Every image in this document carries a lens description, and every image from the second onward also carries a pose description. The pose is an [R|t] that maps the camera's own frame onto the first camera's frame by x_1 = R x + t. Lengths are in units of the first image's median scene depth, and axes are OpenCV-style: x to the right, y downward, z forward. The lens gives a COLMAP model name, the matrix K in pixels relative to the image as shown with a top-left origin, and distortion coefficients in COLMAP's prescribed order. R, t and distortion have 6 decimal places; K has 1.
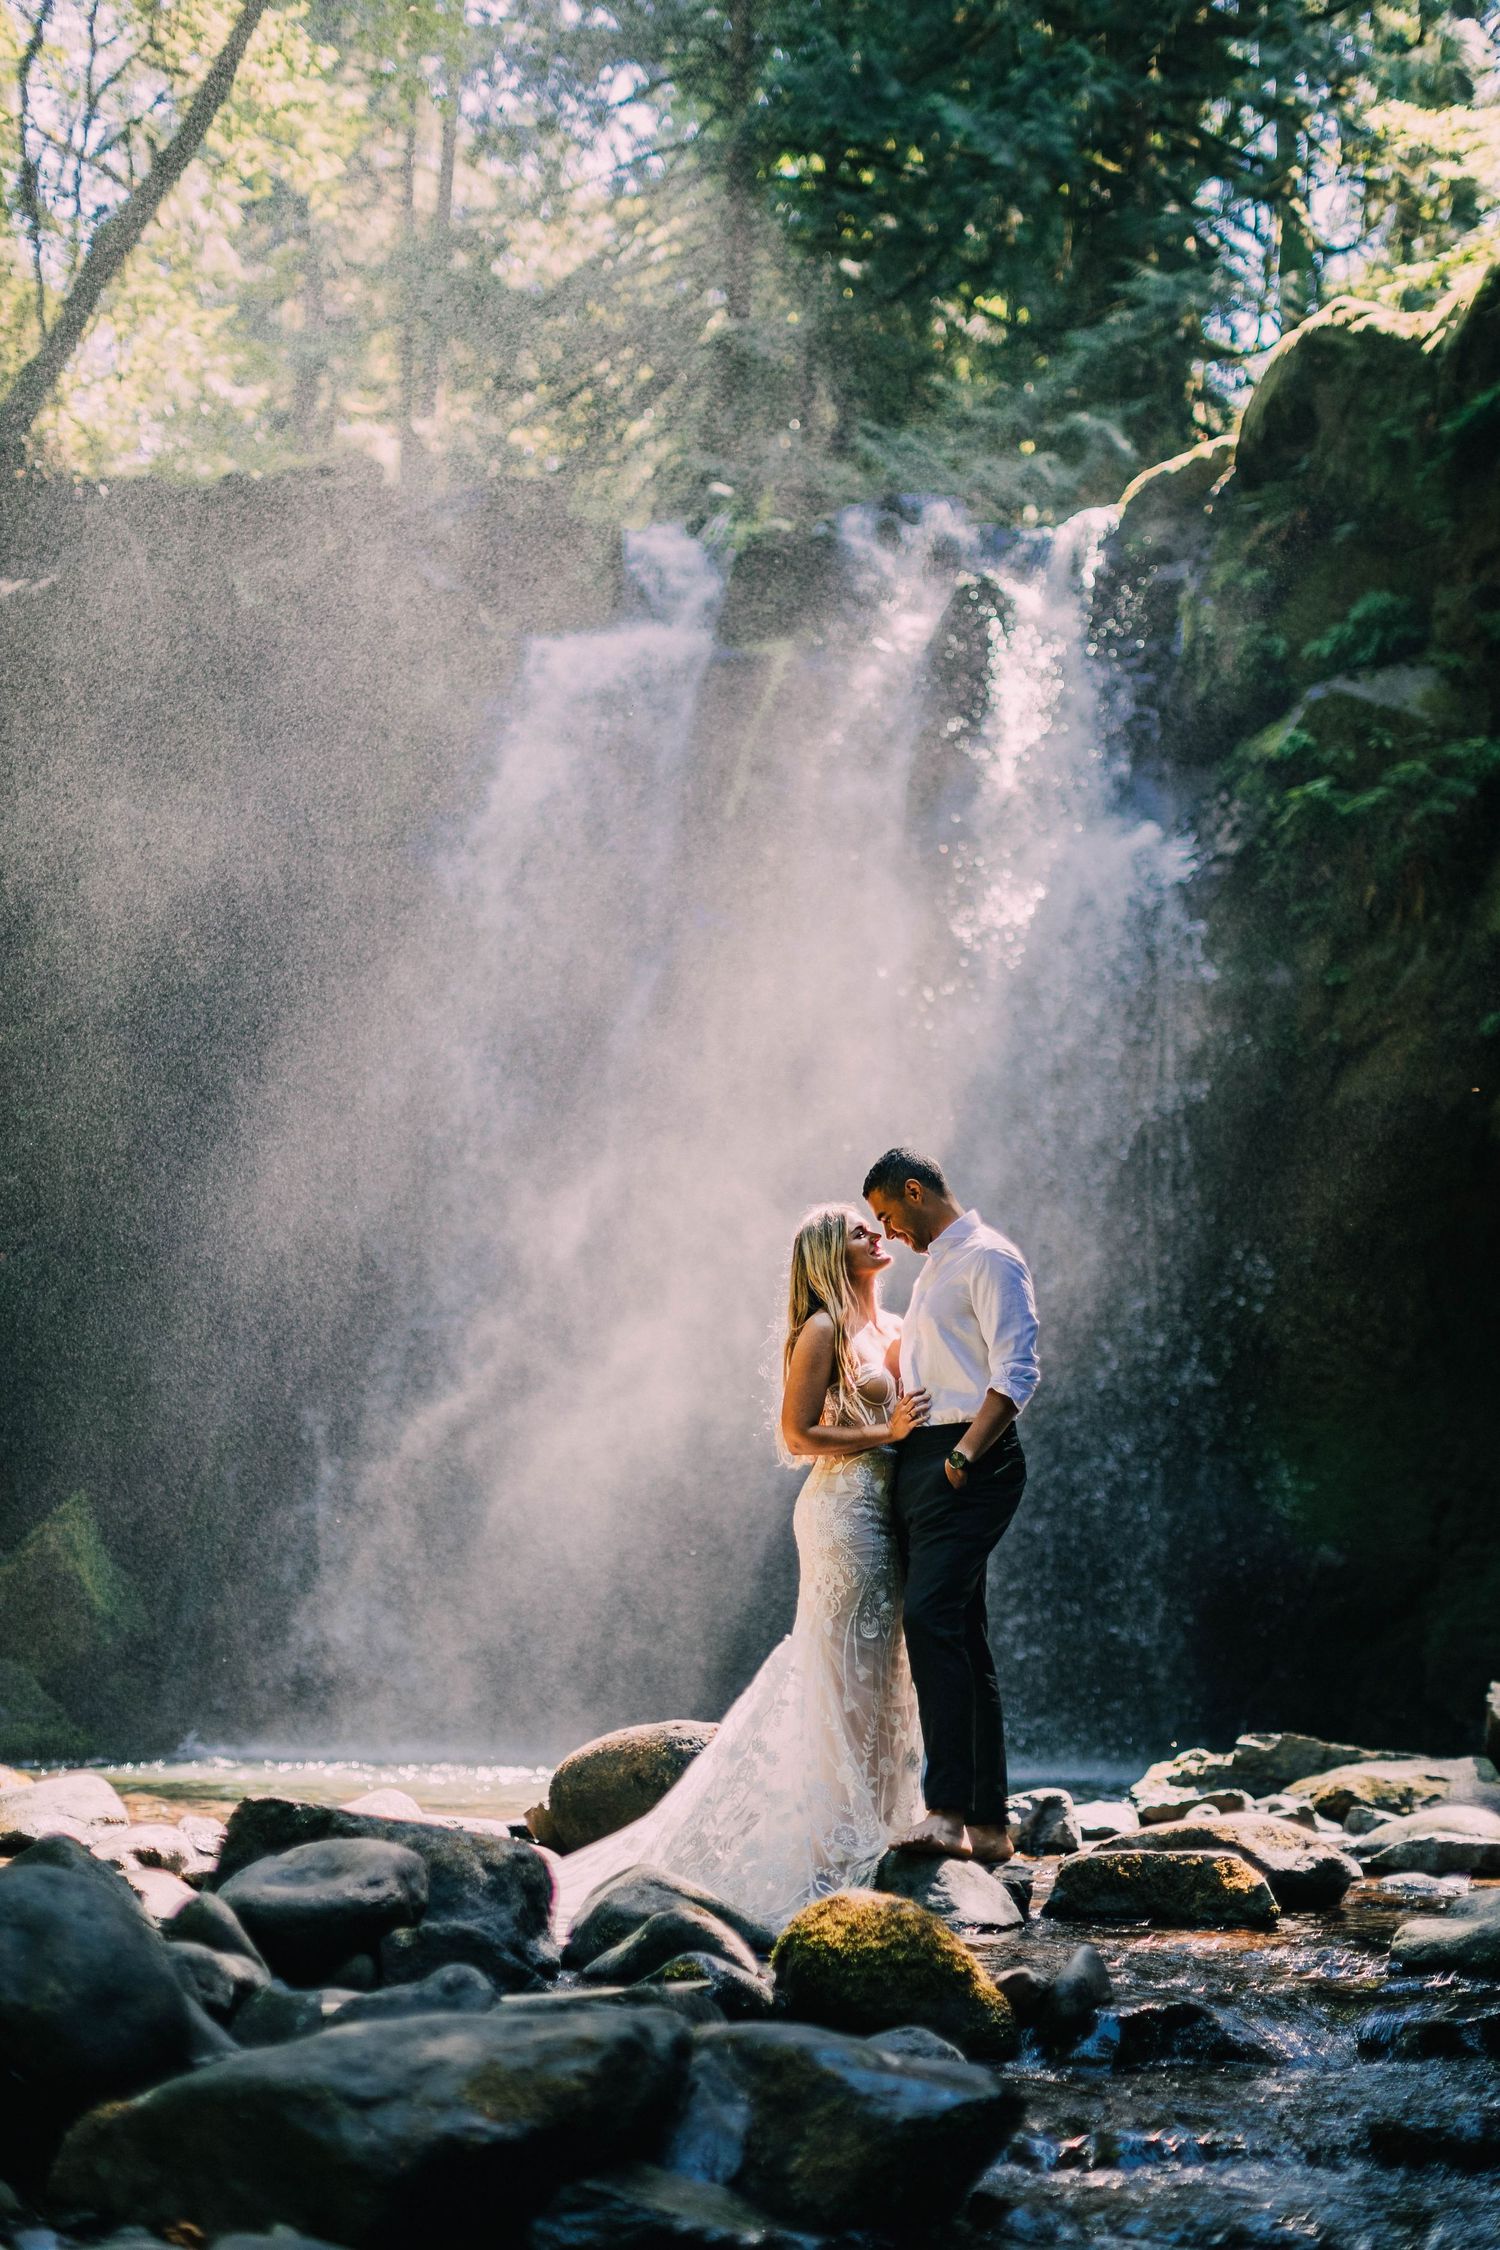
lens RADIAL K [[3207.0, 0, 750.0], [0, 3207.0, 1125.0], [0, 0, 1]] dist [0.011835, -0.069426]
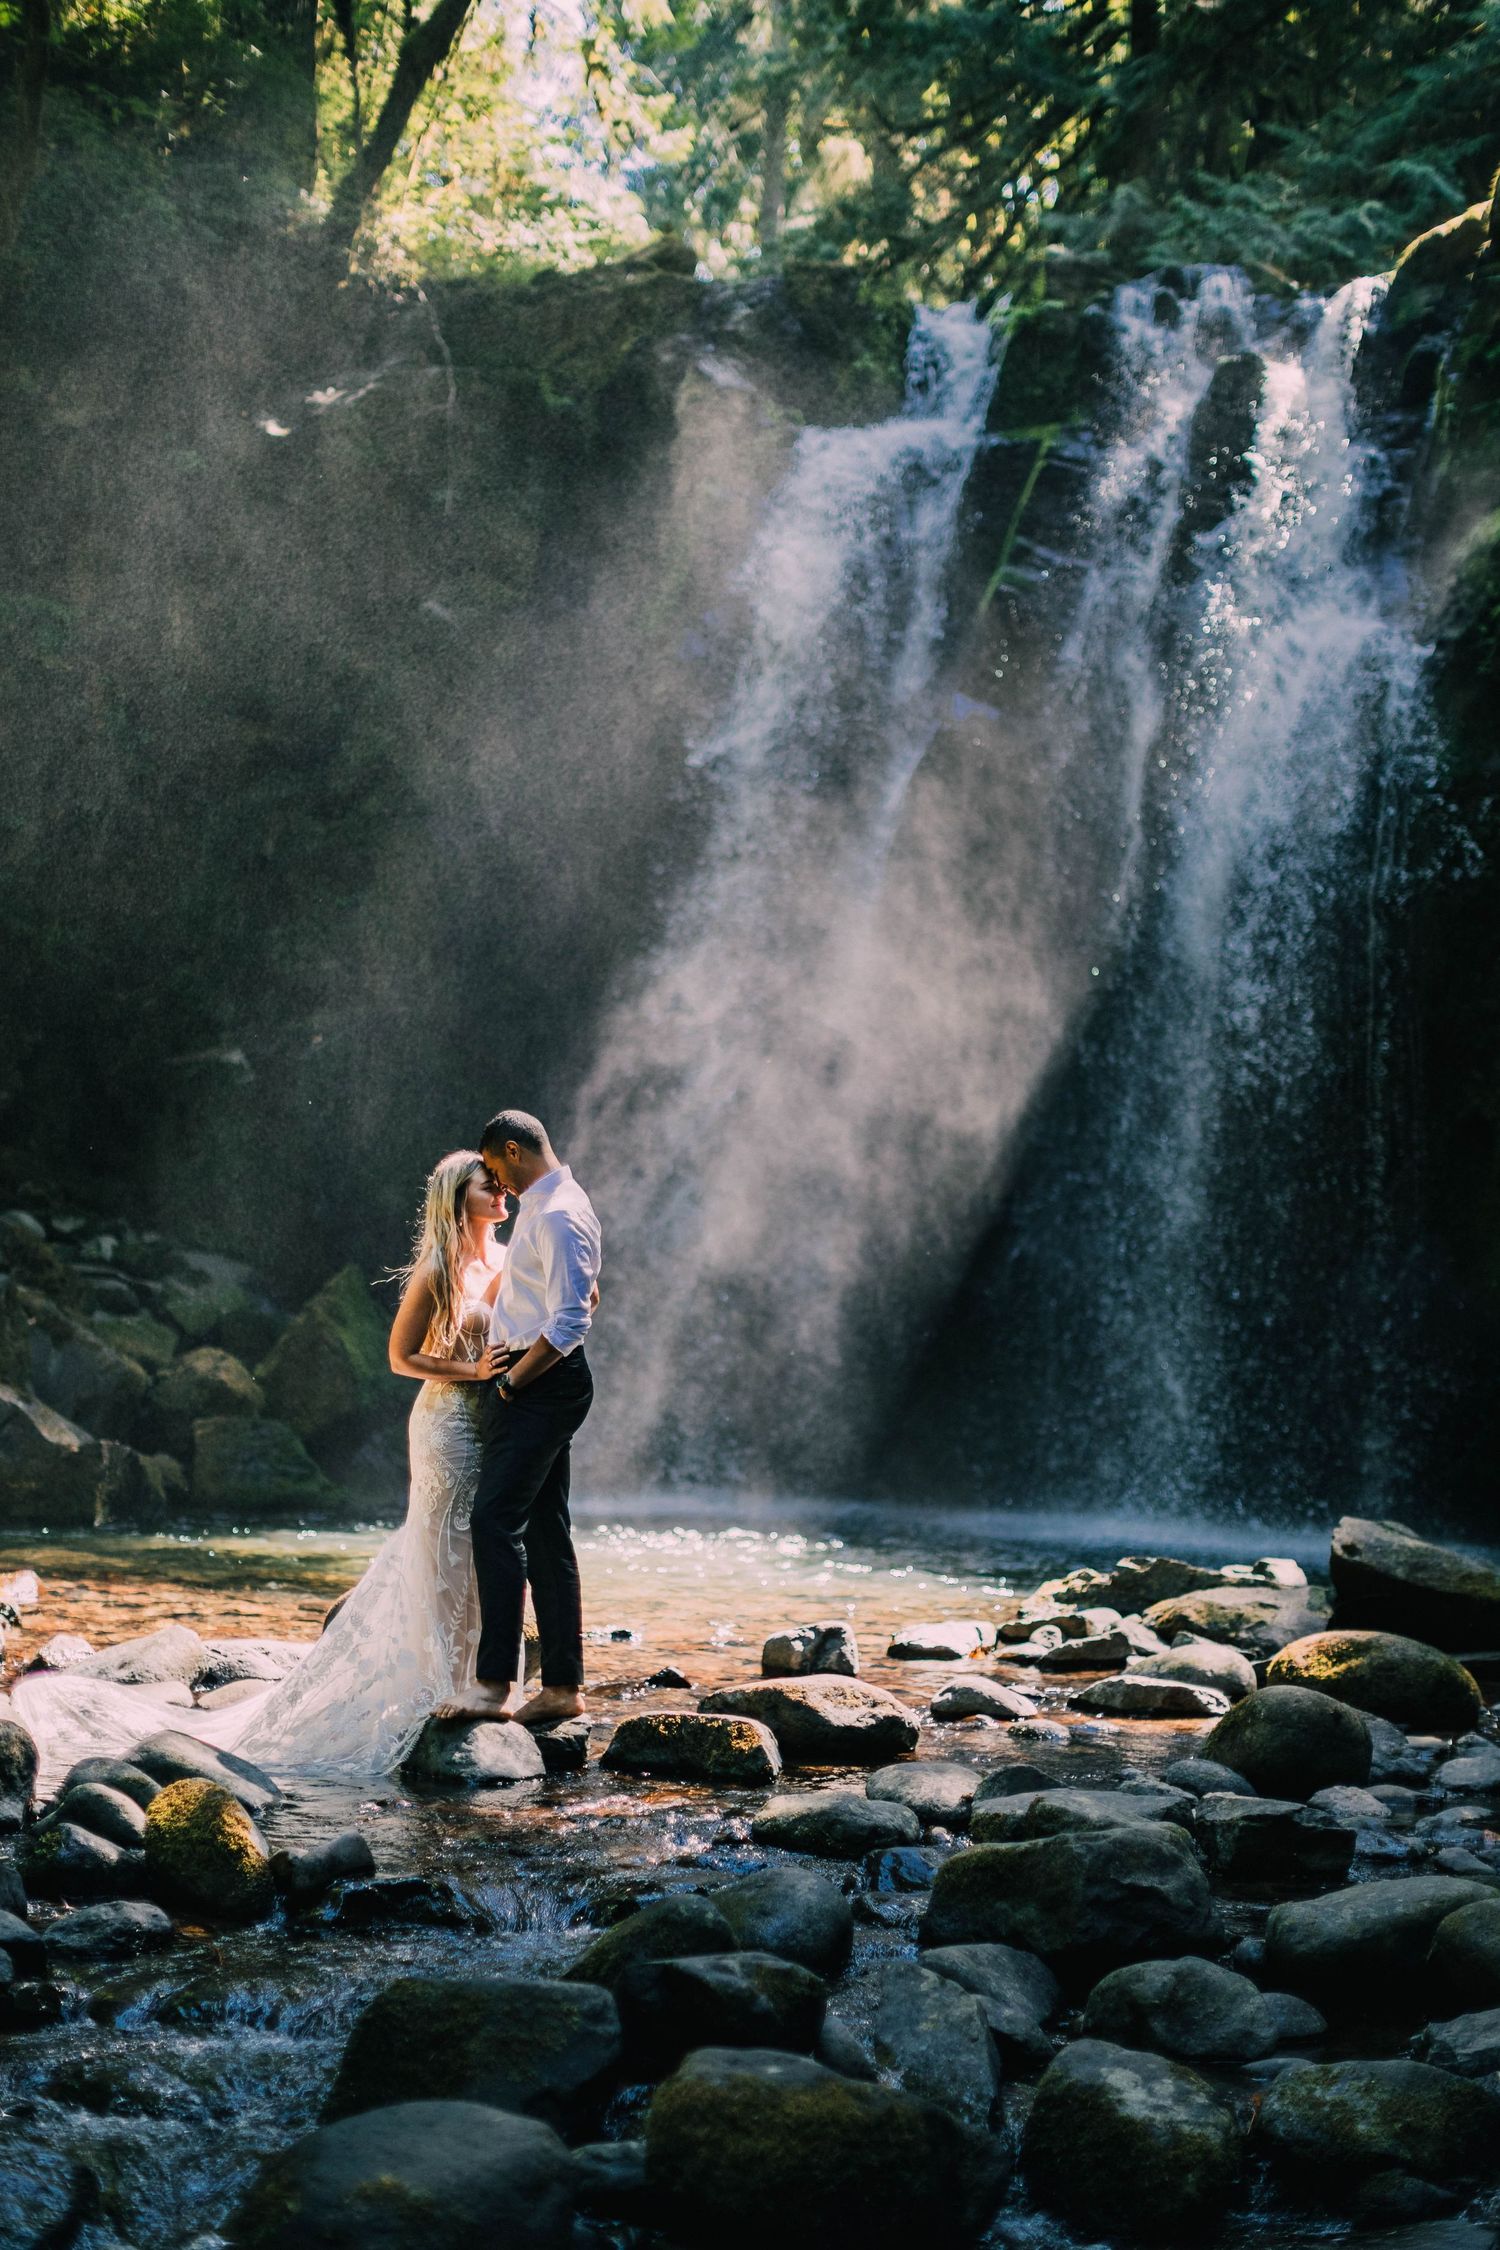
lens RADIAL K [[3207.0, 0, 750.0], [0, 3207.0, 1125.0], [0, 0, 1]] dist [0.011835, -0.069426]
pose [[0.984829, -0.002314, -0.173514, 0.219069], [0.018662, 0.995524, 0.092645, -0.061506], [0.172523, -0.094478, 0.980464, -0.084806]]
